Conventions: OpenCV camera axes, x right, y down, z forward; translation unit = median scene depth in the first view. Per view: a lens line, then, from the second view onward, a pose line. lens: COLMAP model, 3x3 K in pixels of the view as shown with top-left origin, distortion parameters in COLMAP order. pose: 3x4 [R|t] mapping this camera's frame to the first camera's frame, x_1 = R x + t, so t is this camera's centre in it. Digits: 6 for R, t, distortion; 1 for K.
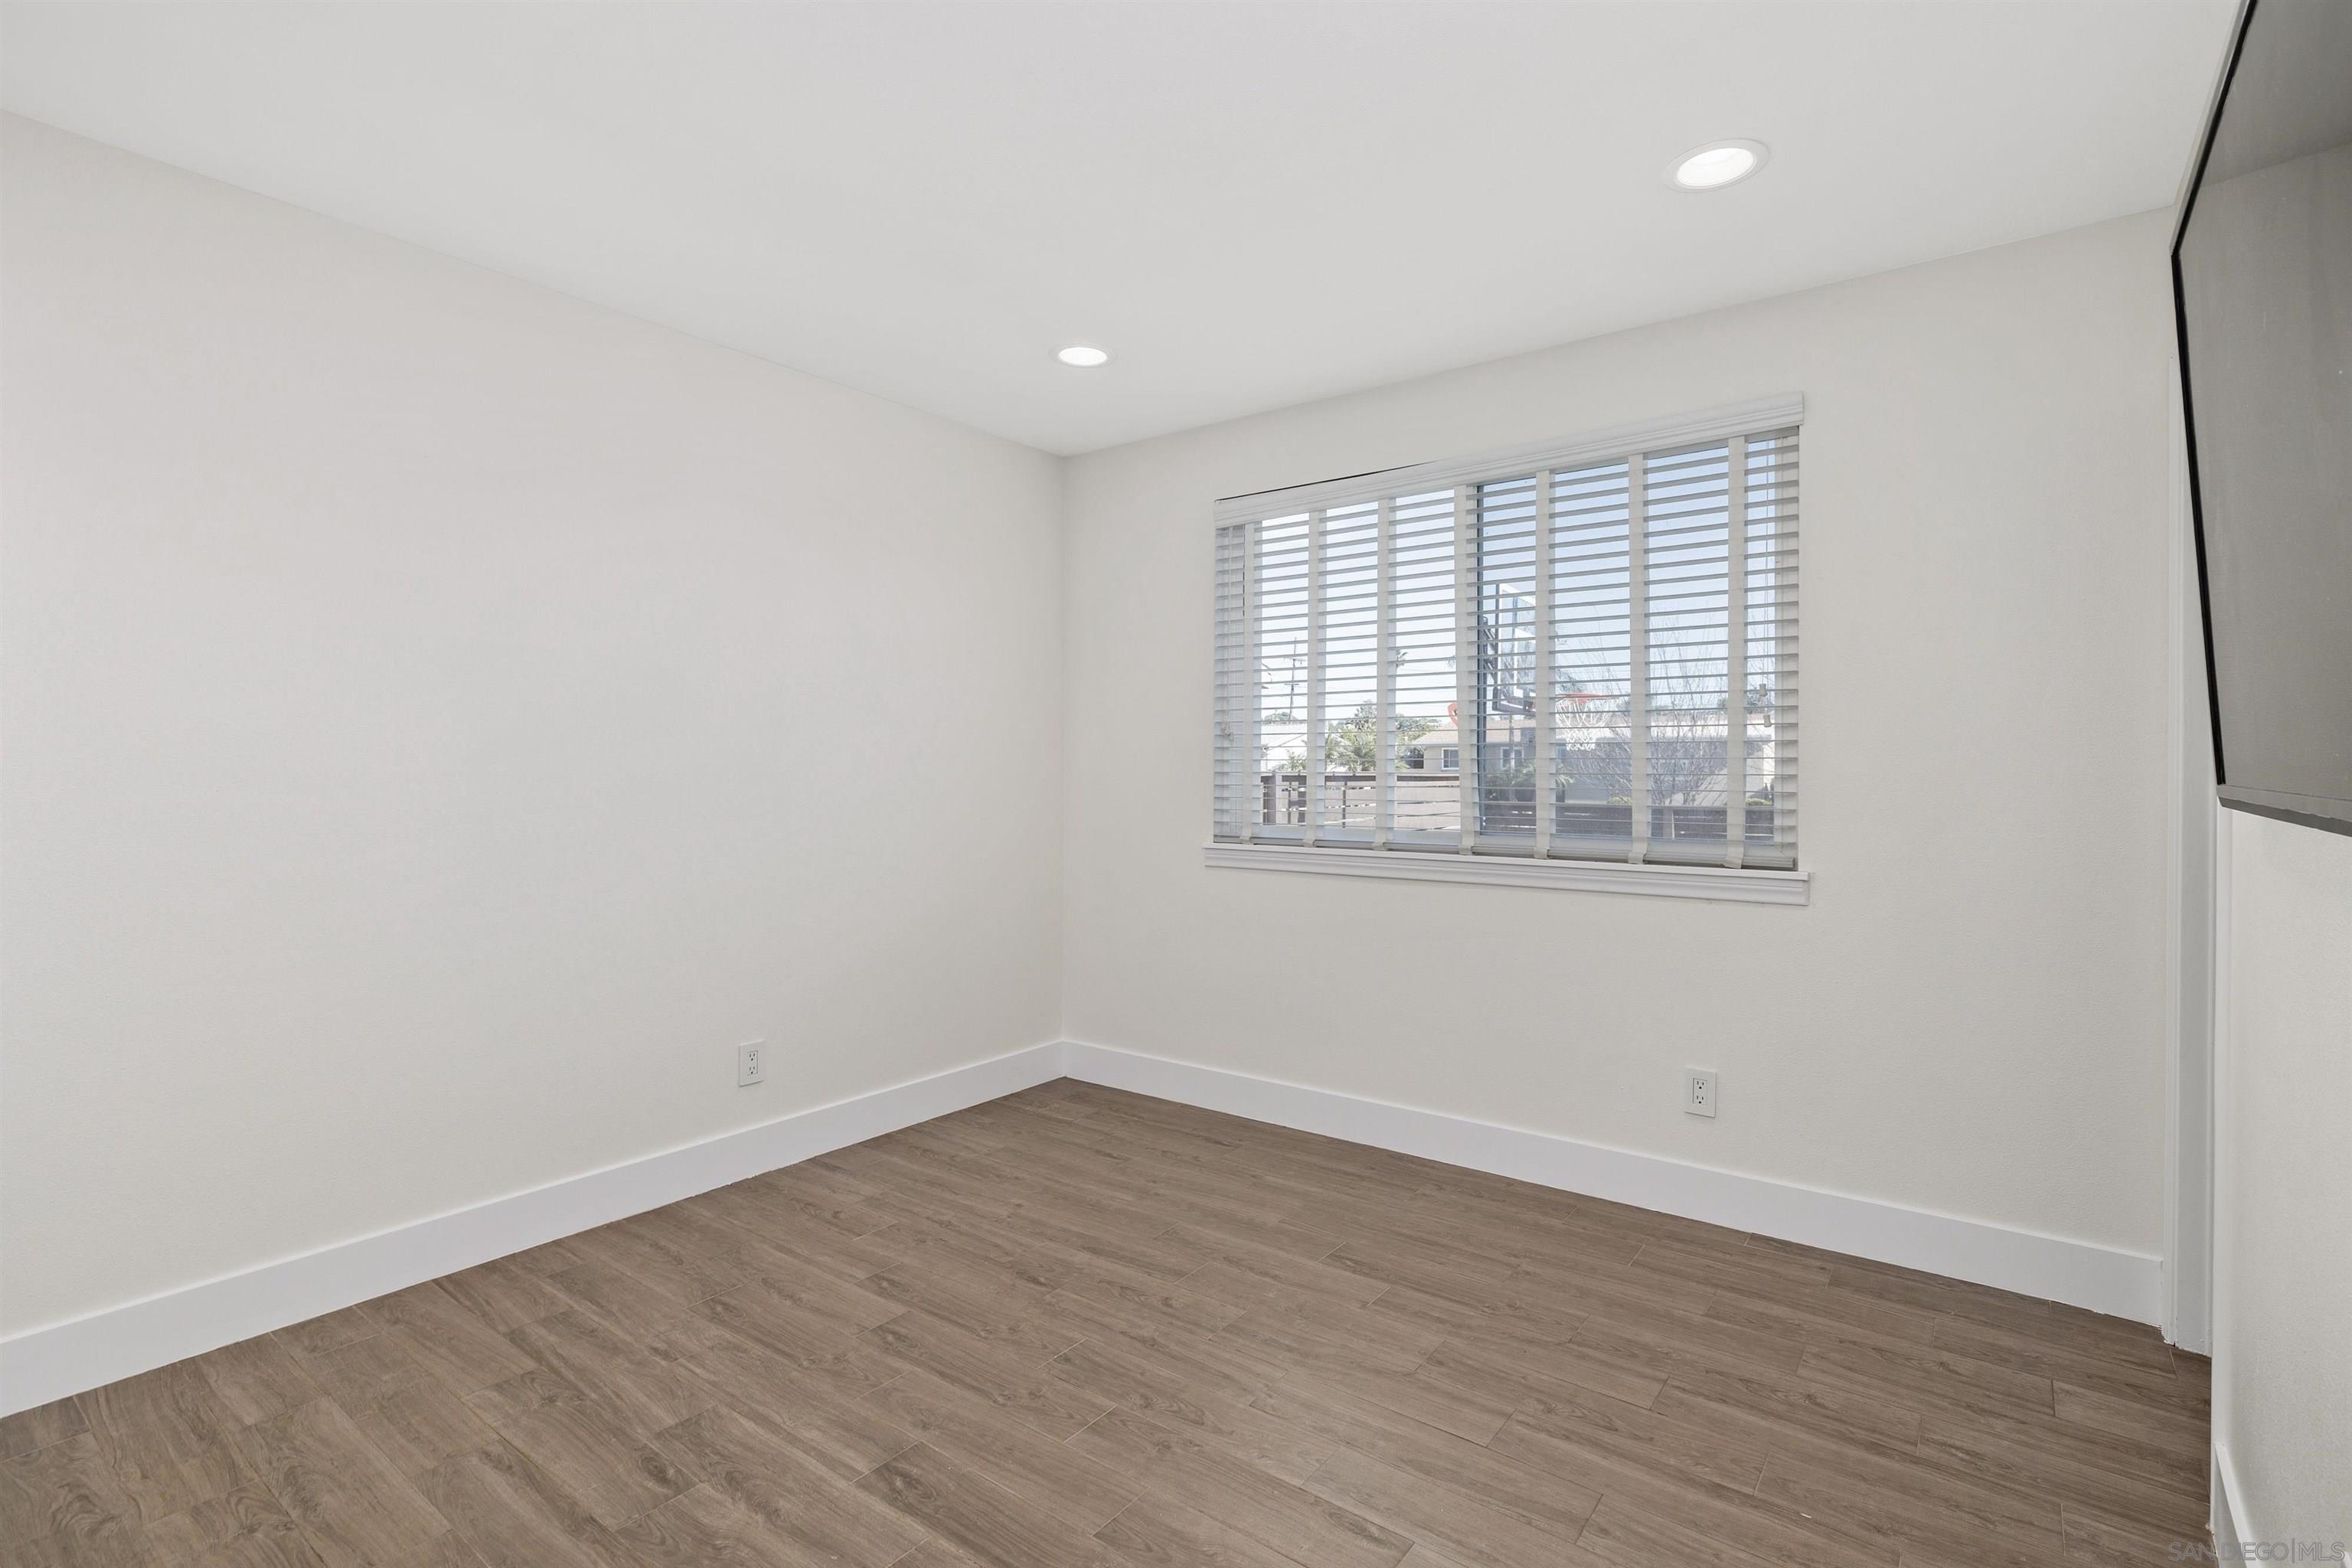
lens RADIAL K [[1123.2, 0, 1193.4], [0, 1123.2, 777.6], [0, 0, 1]] dist [-0.004773, 0.001141]
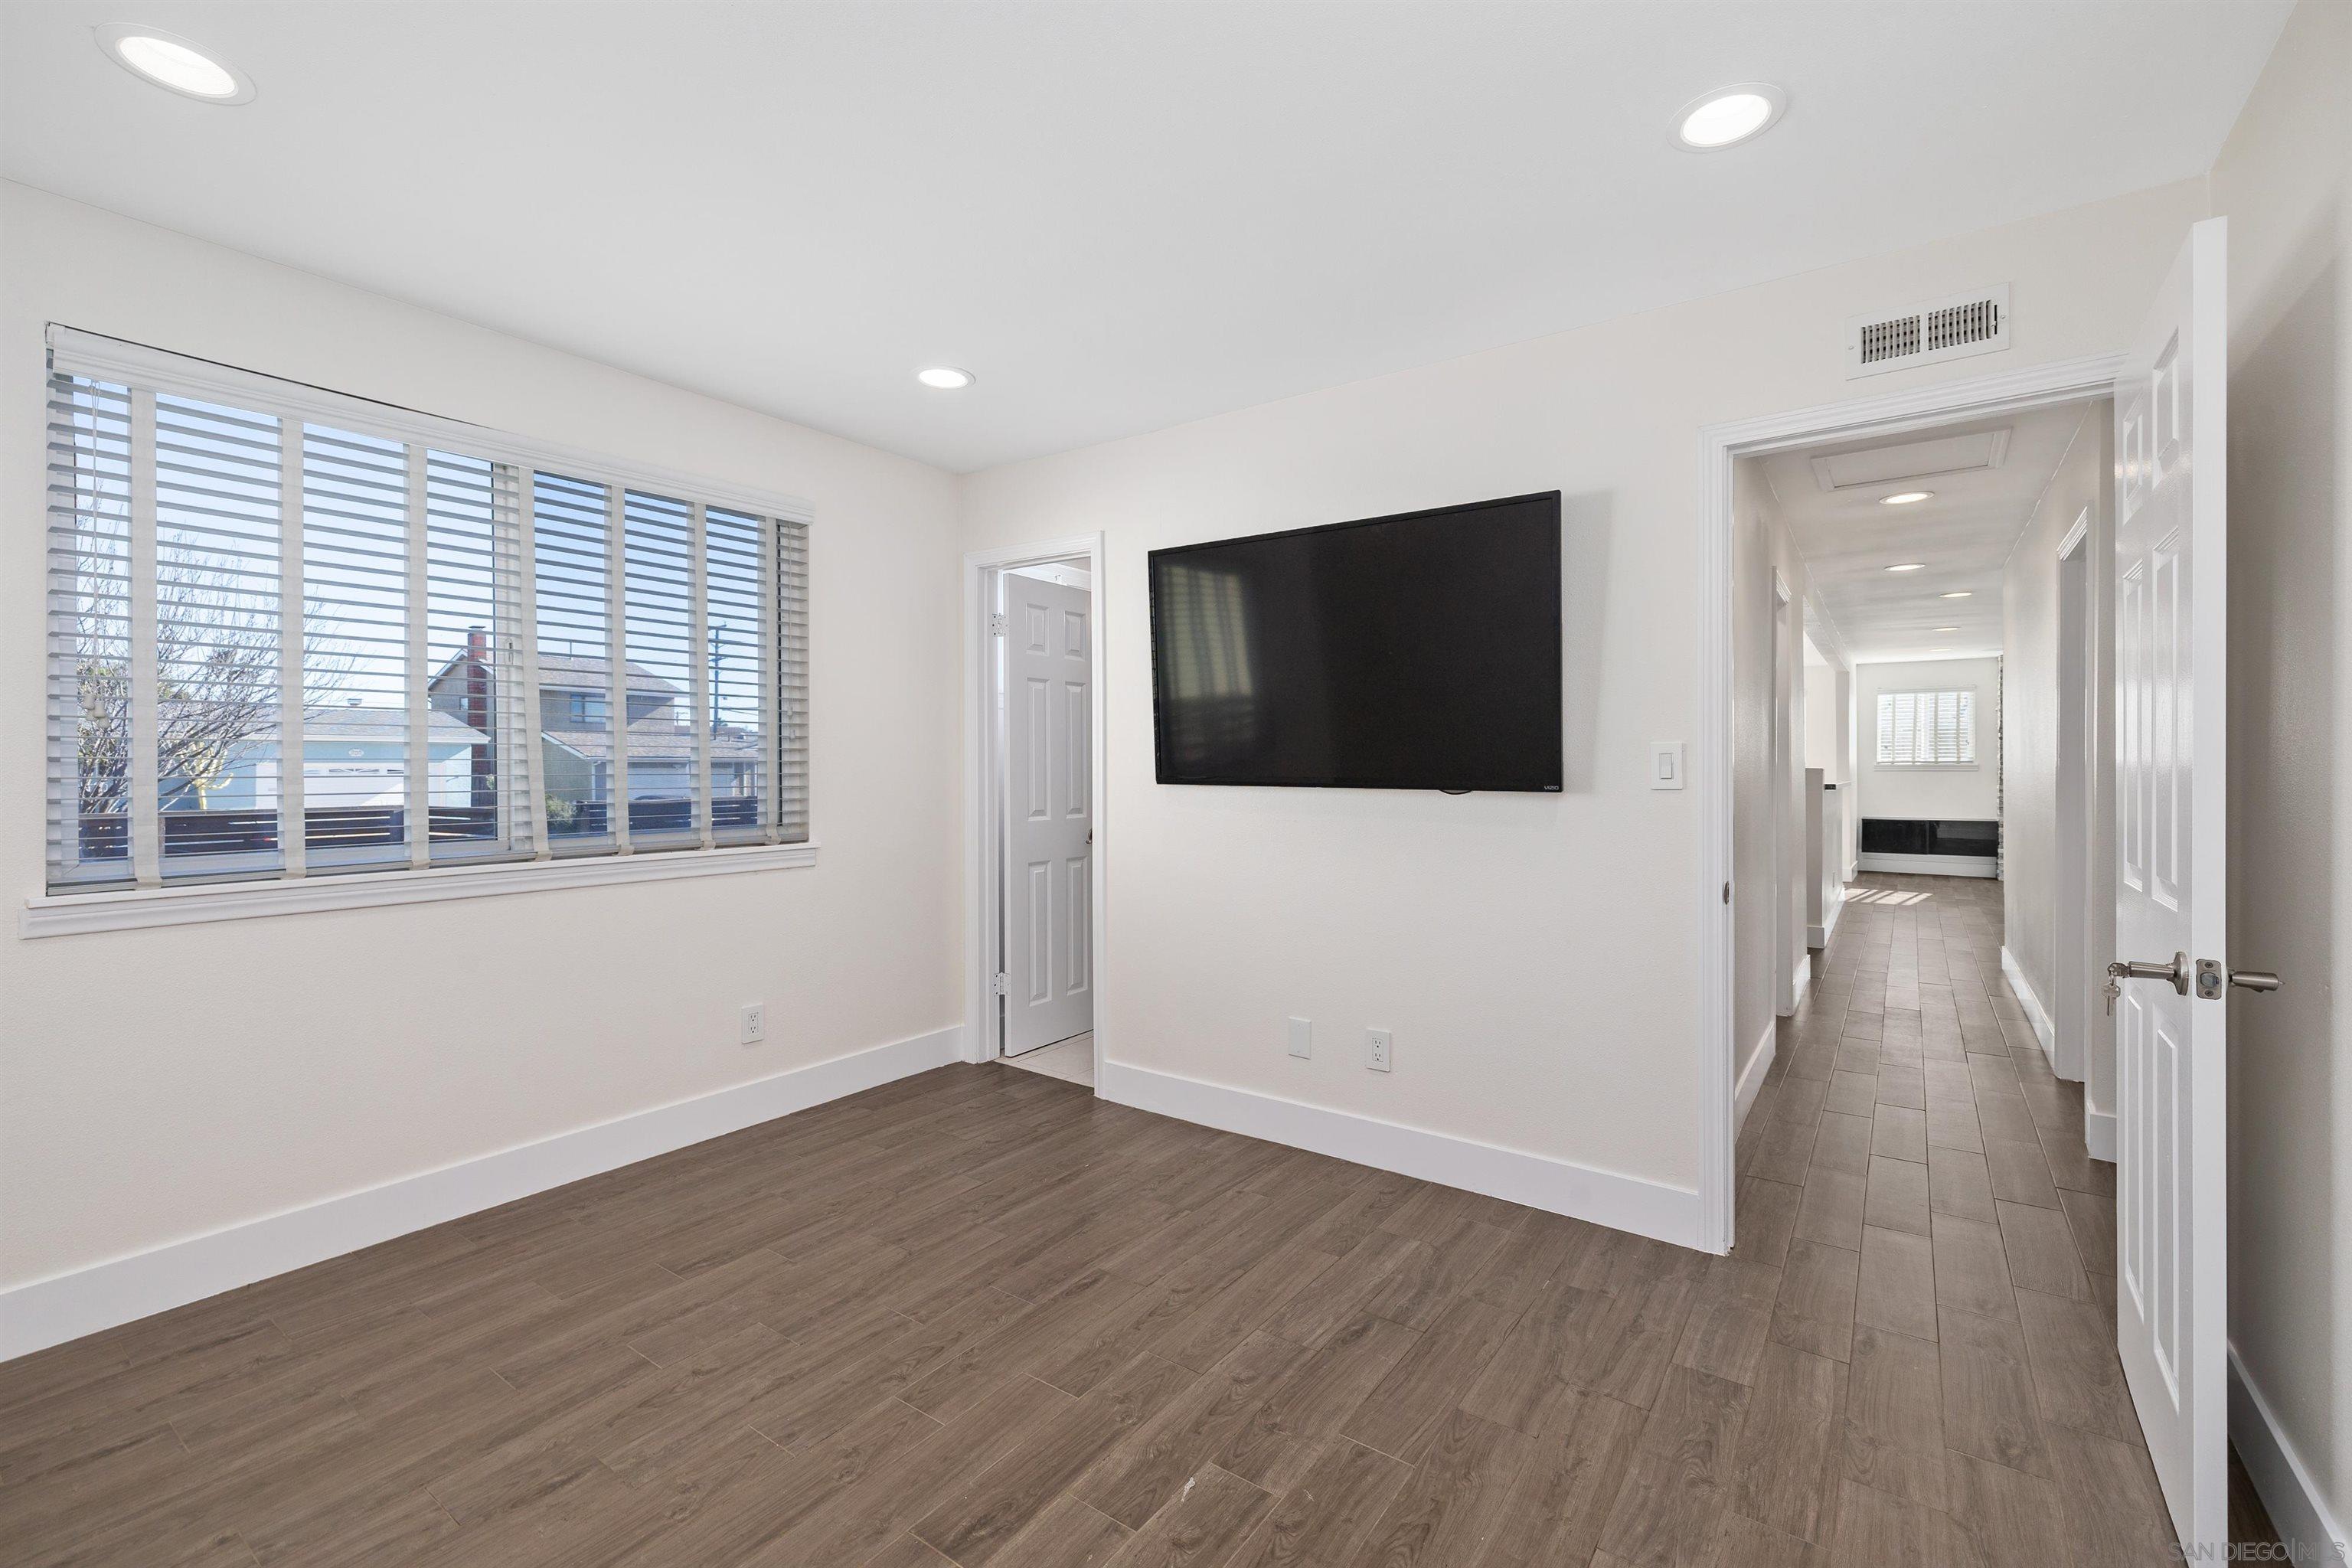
lens RADIAL K [[1038.5, 0, 1178.3], [0, 1038.5, 768.8], [0, 0, 1]] dist [-0.004504, 0.001829]
pose [[-0.046944, -0.001757, 0.998896, -0.802193], [0.010085, 0.999947, 0.002232, -0.006915], [-0.998847, 0.010179, -0.046924, 0.614961]]
